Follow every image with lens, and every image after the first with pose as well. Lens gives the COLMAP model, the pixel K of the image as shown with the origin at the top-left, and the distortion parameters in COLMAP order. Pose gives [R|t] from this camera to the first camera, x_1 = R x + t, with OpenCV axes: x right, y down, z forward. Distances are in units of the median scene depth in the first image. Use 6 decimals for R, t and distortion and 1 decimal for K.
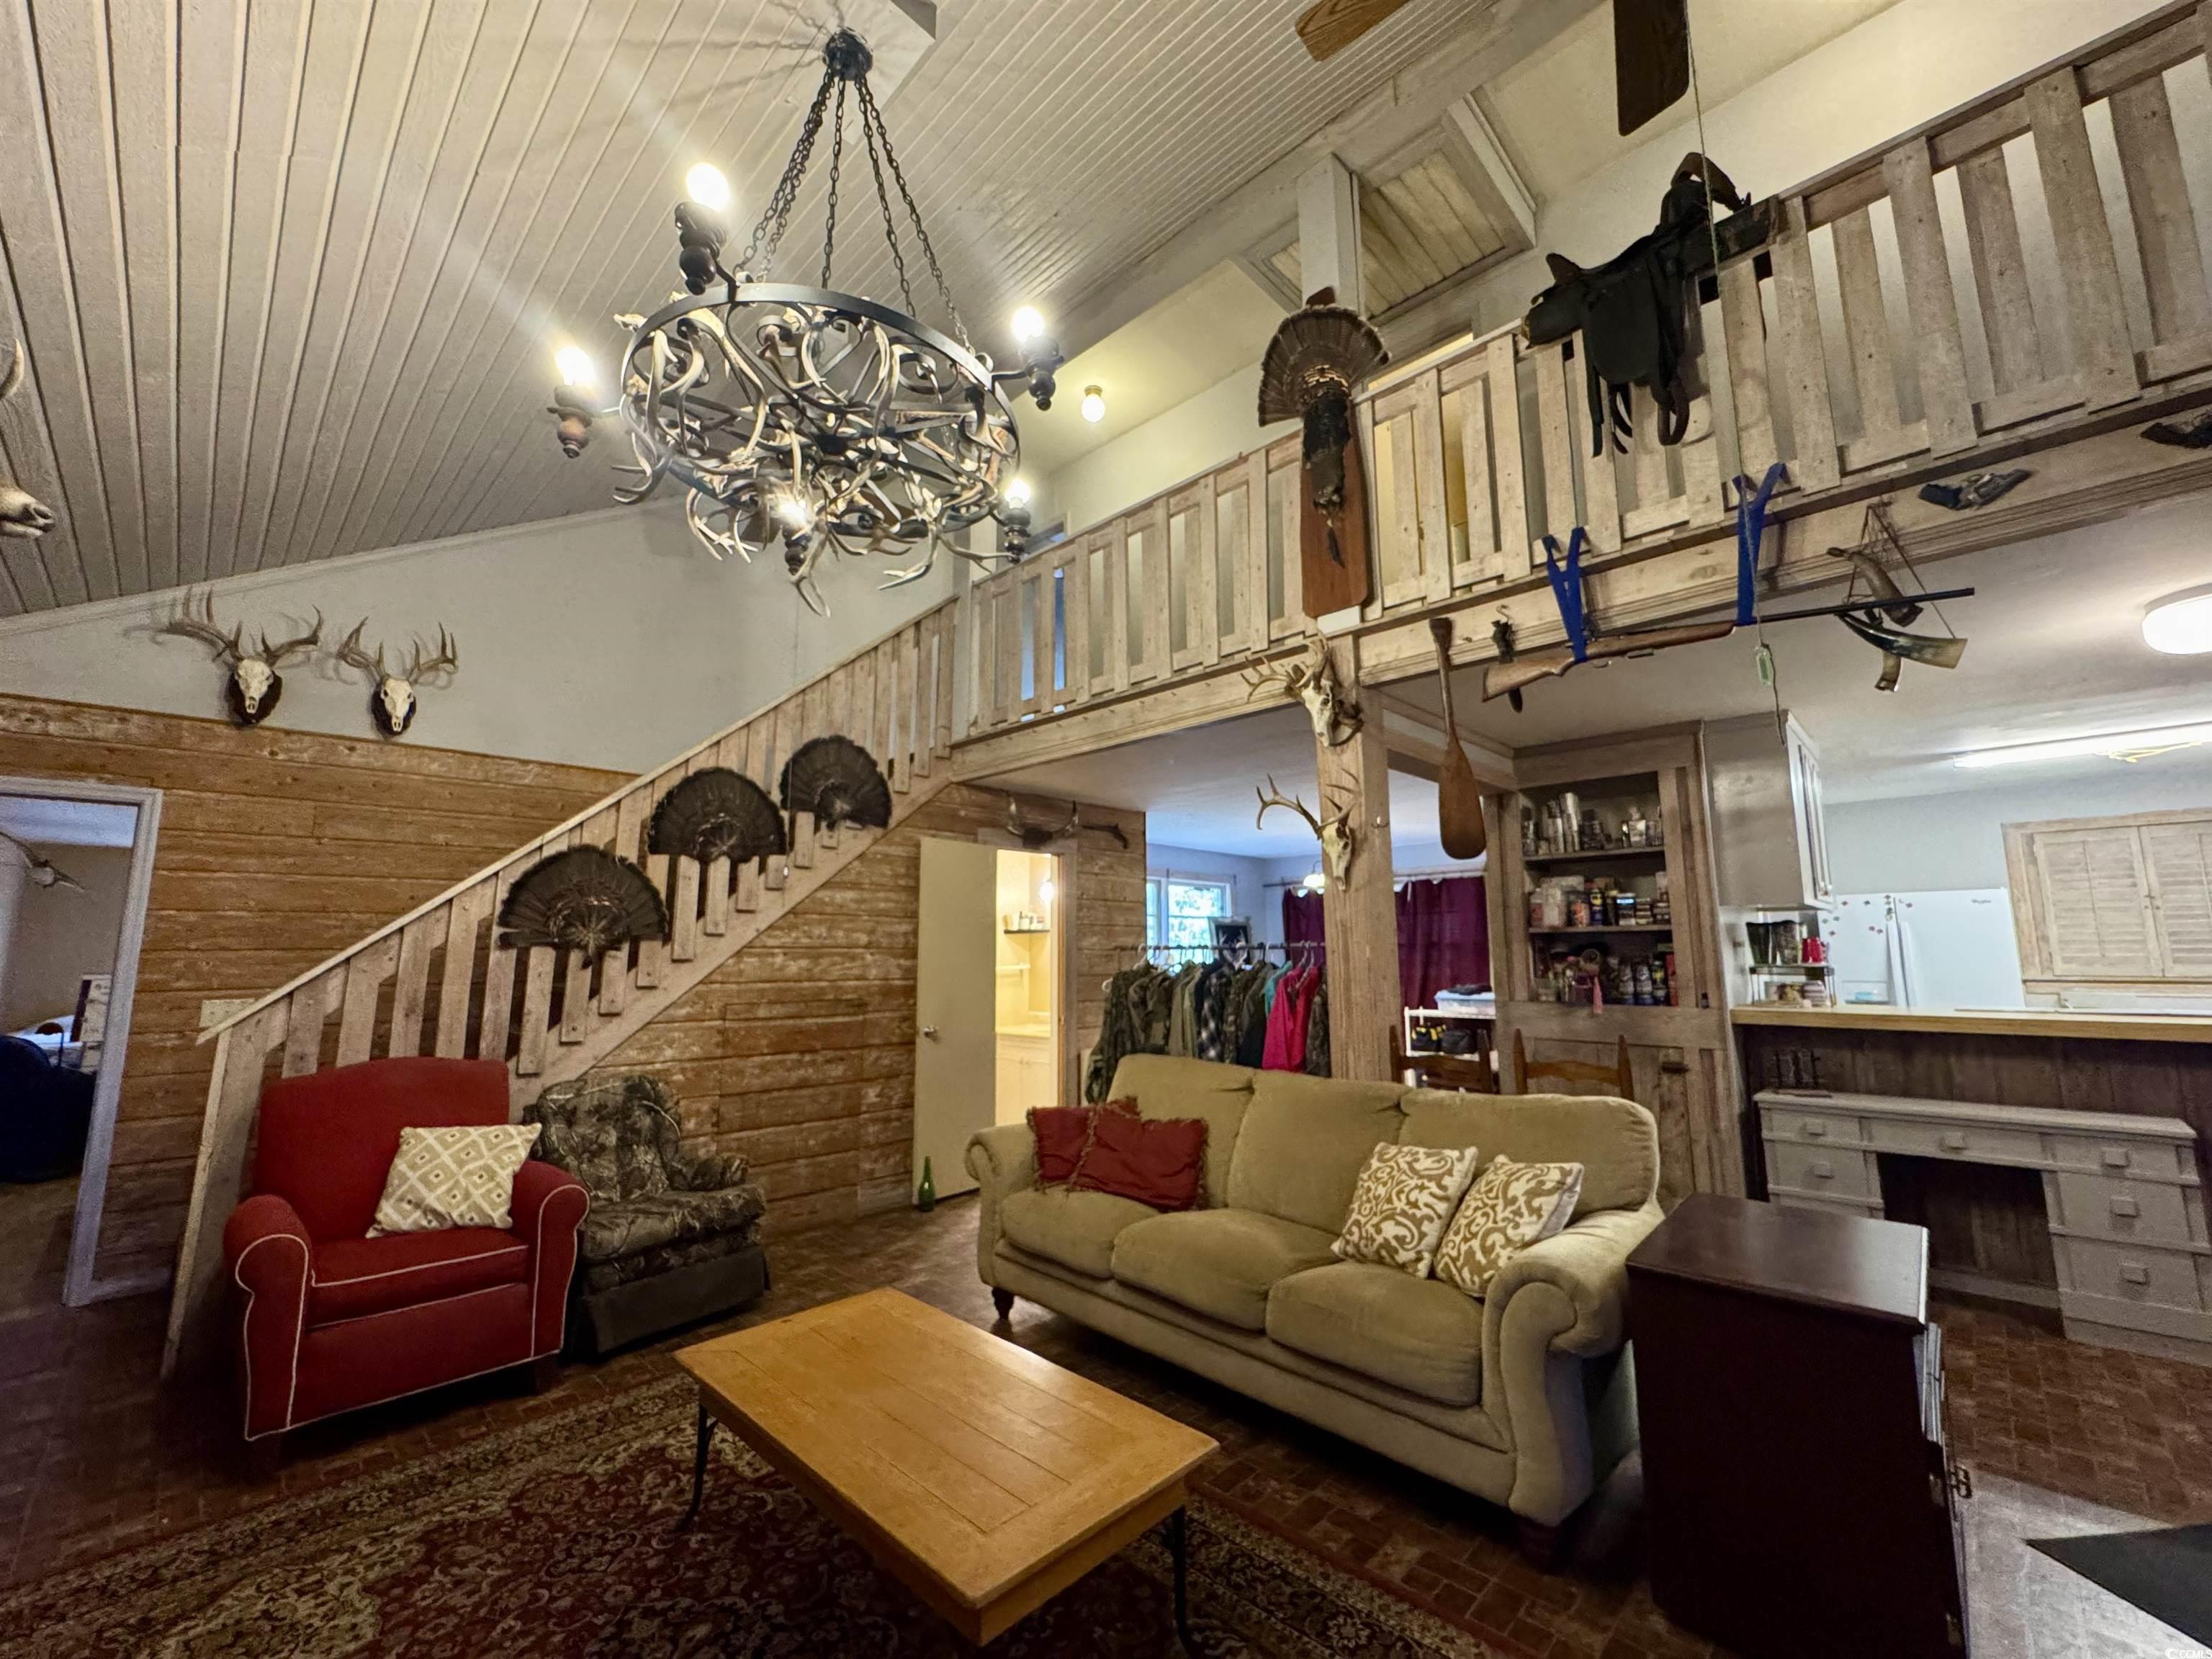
lens RADIAL K [[881.7, 0, 1112.4], [0, 881.7, 826.6], [0, 0, 1]] dist [-0.001504, 0.000037]
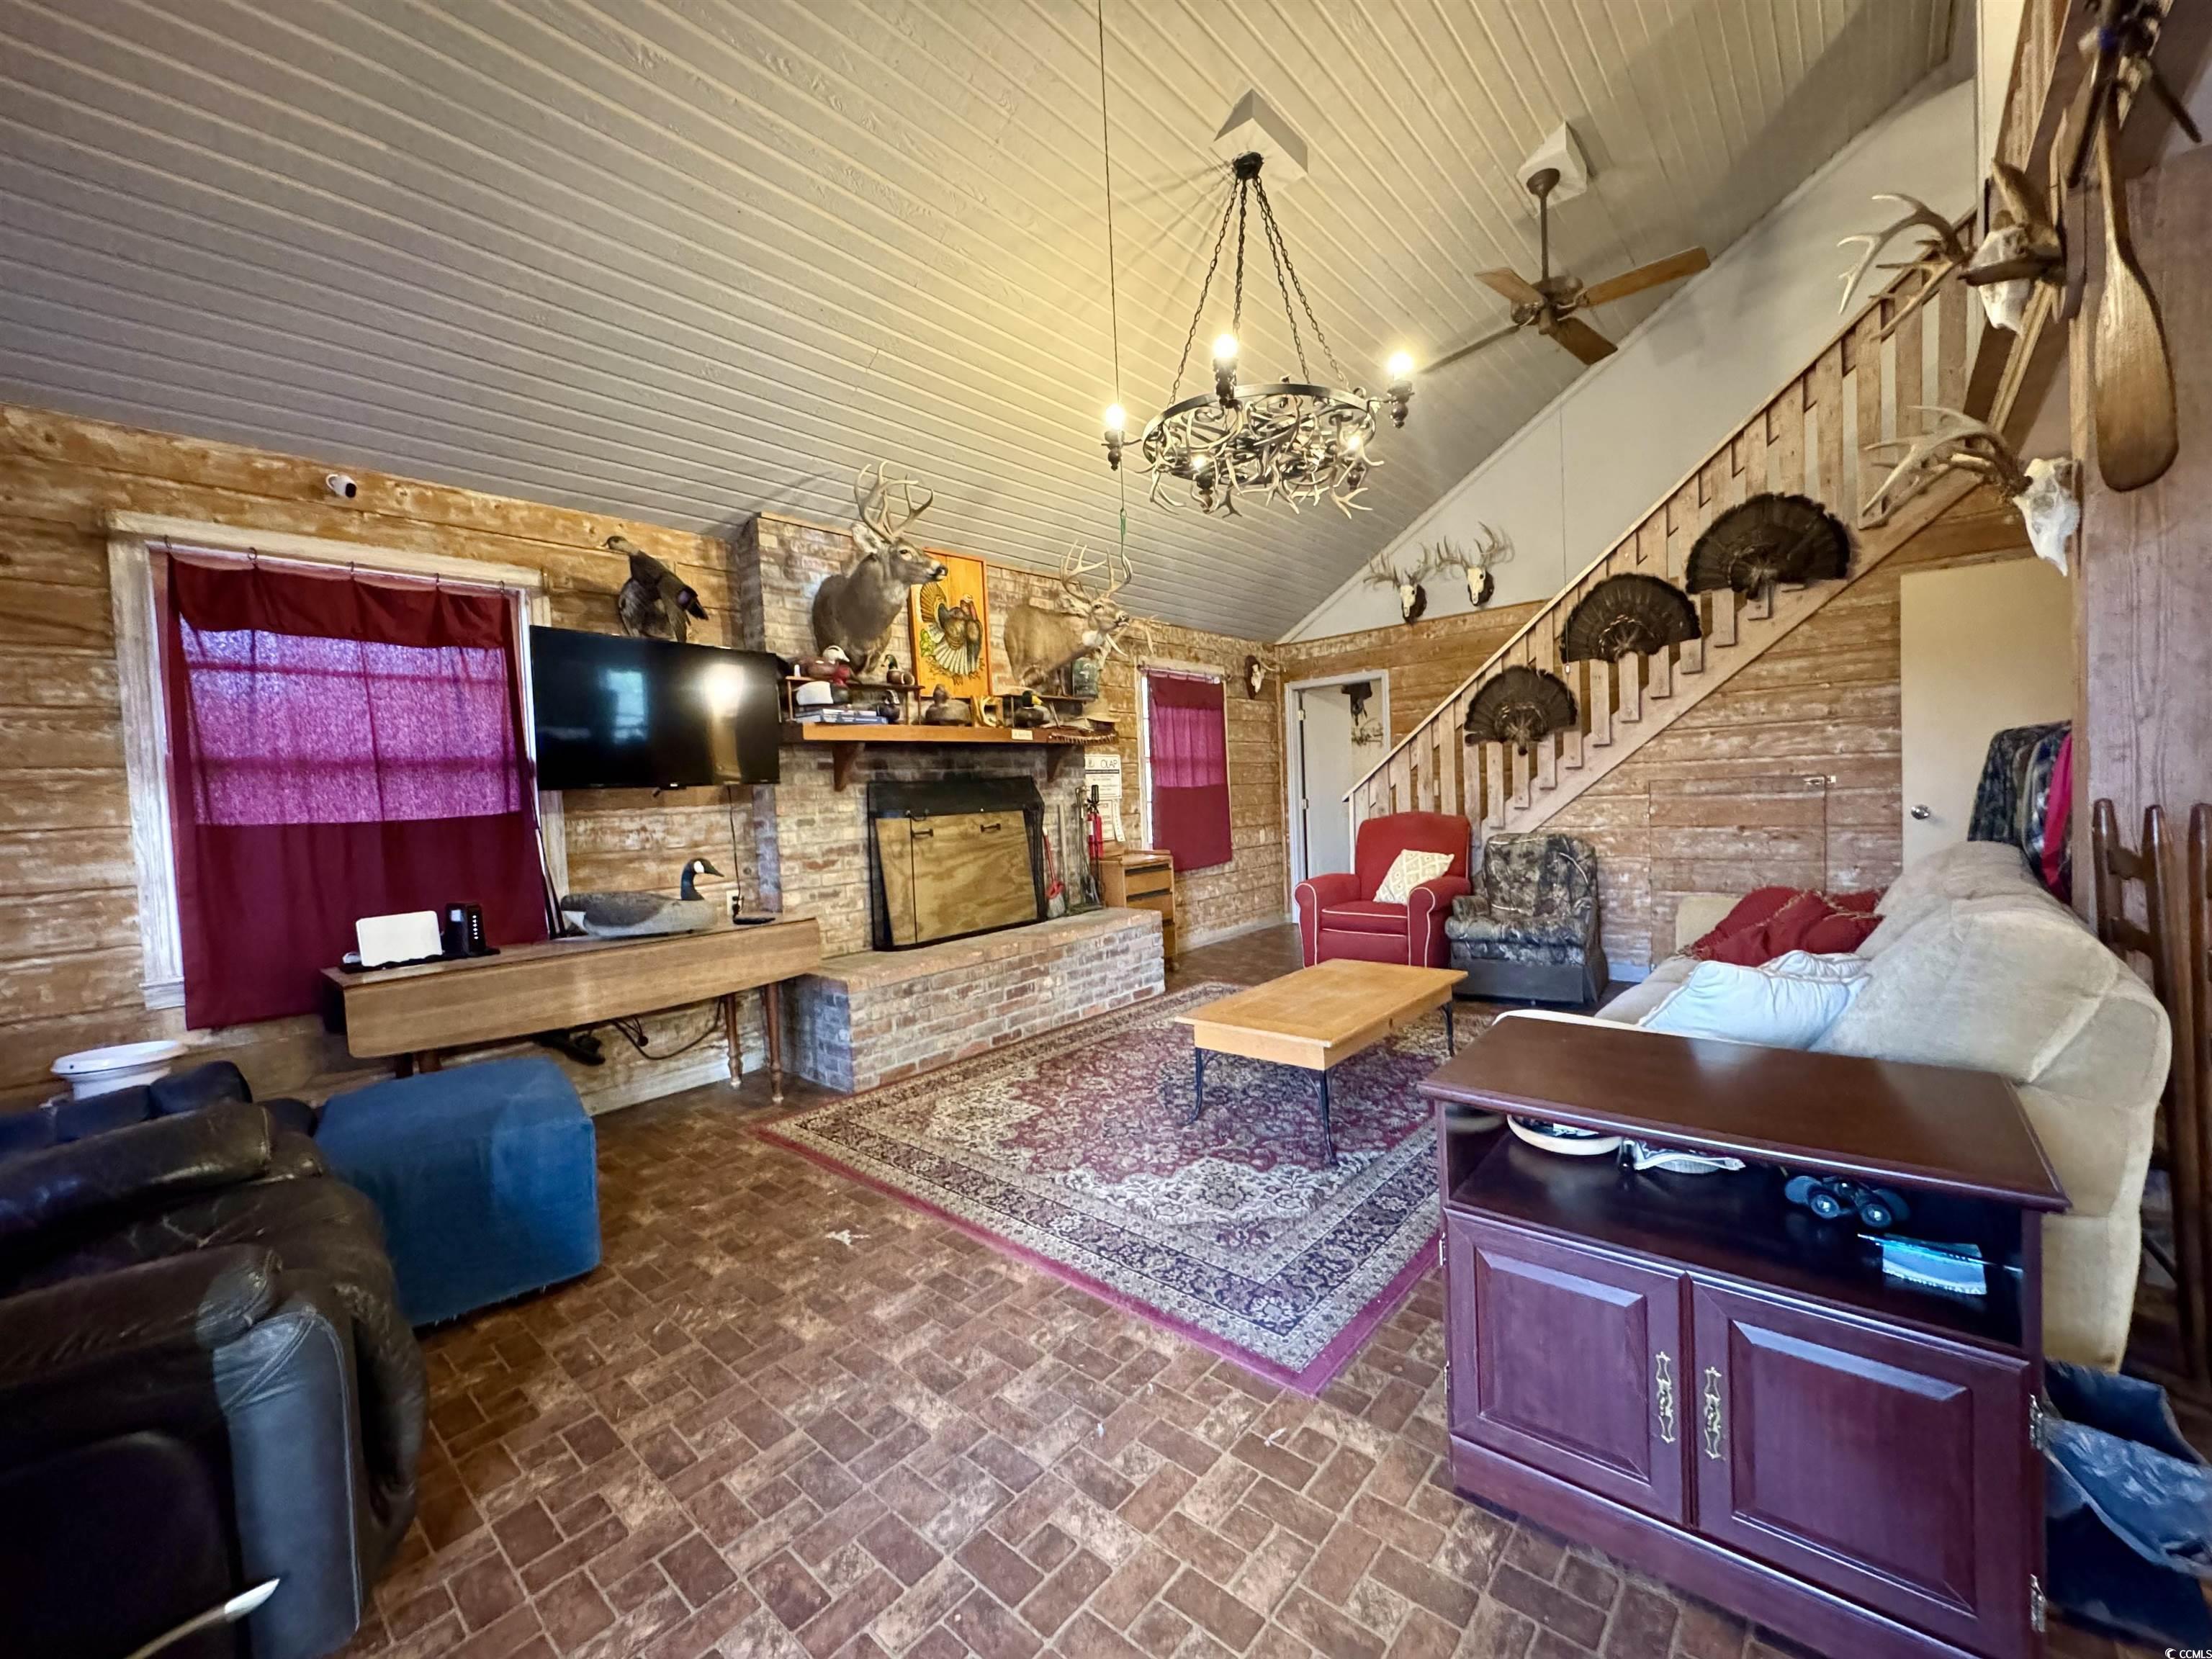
lens RADIAL K [[881.7, 0, 1092.6], [0, 881.7, 822.0], [0, 0, 1]] dist [-0.001504, 0.000037]
pose [[0.039342, 0.037015, -0.998540, 0.696529], [0.191142, 0.980581, 0.043880, 0.068297], [0.980774, -0.192589, 0.031503, 0.257380]]
